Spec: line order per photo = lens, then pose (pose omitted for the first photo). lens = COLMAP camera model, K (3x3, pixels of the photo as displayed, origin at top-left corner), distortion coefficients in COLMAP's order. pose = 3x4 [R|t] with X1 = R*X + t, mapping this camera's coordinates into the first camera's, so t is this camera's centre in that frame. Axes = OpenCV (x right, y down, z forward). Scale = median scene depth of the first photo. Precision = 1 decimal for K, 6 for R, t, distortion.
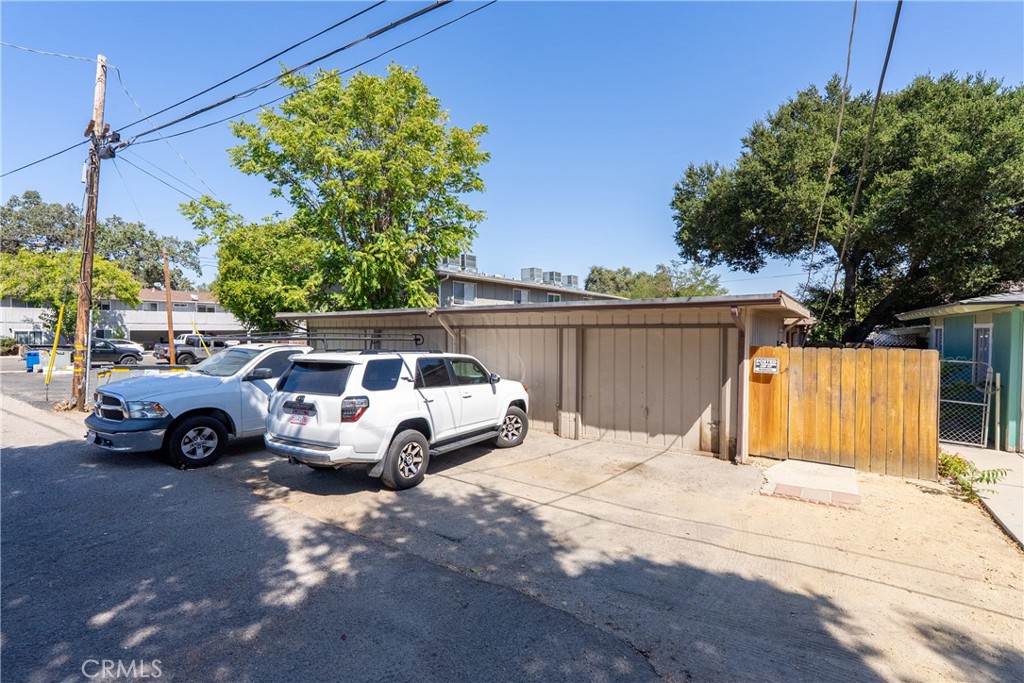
lens RADIAL K [[464.7, 0, 511.8], [0, 464.7, 338.0], [0, 0, 1]] dist [-0.008071, 0.004140]
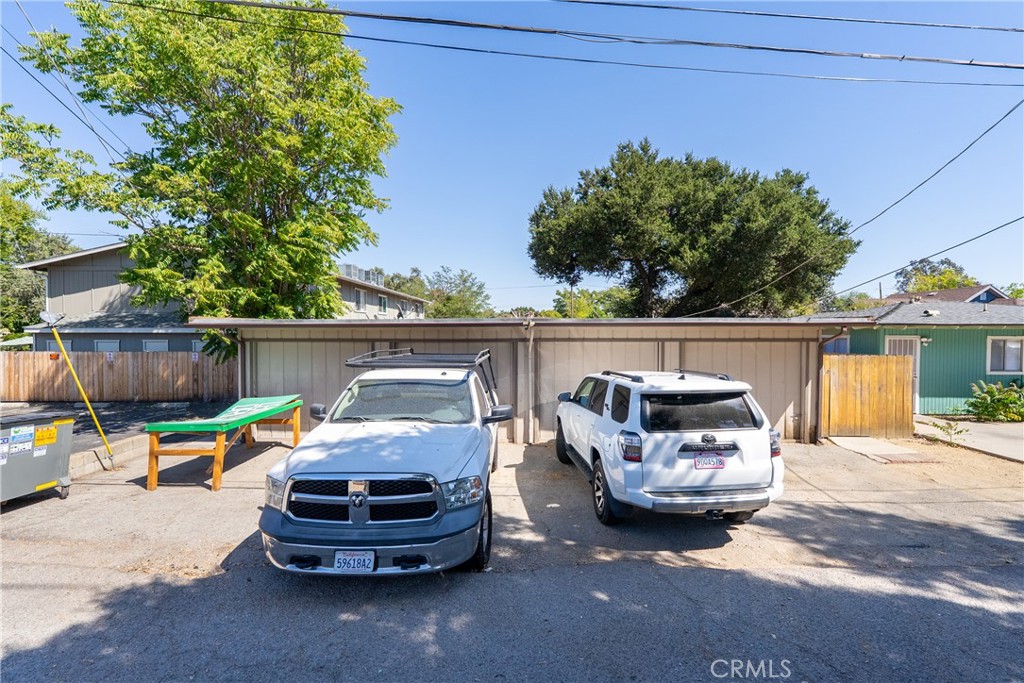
lens RADIAL K [[464.7, 0, 518.9], [0, 464.7, 338.5], [0, 0, 1]] dist [-0.008071, 0.004140]
pose [[0.822125, -0.009564, 0.569227, -0.914046], [0.009865, 0.999948, 0.002553, -0.041097], [-0.569222, 0.003516, 0.822176, 0.382560]]
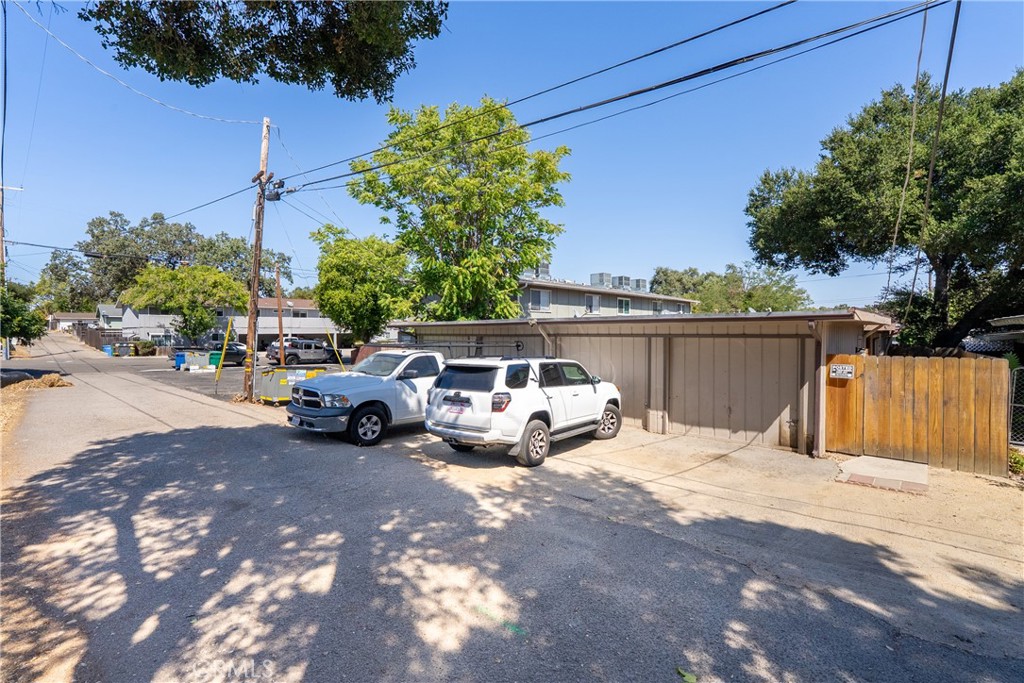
lens RADIAL K [[464.7, 0, 511.1], [0, 464.7, 338.8], [0, 0, 1]] dist [-0.008071, 0.004140]
pose [[0.991562, -0.000042, -0.129636, -0.101078], [-0.000156, 0.999999, -0.001517, -0.017756], [0.129636, 0.001525, 0.991561, -0.216666]]
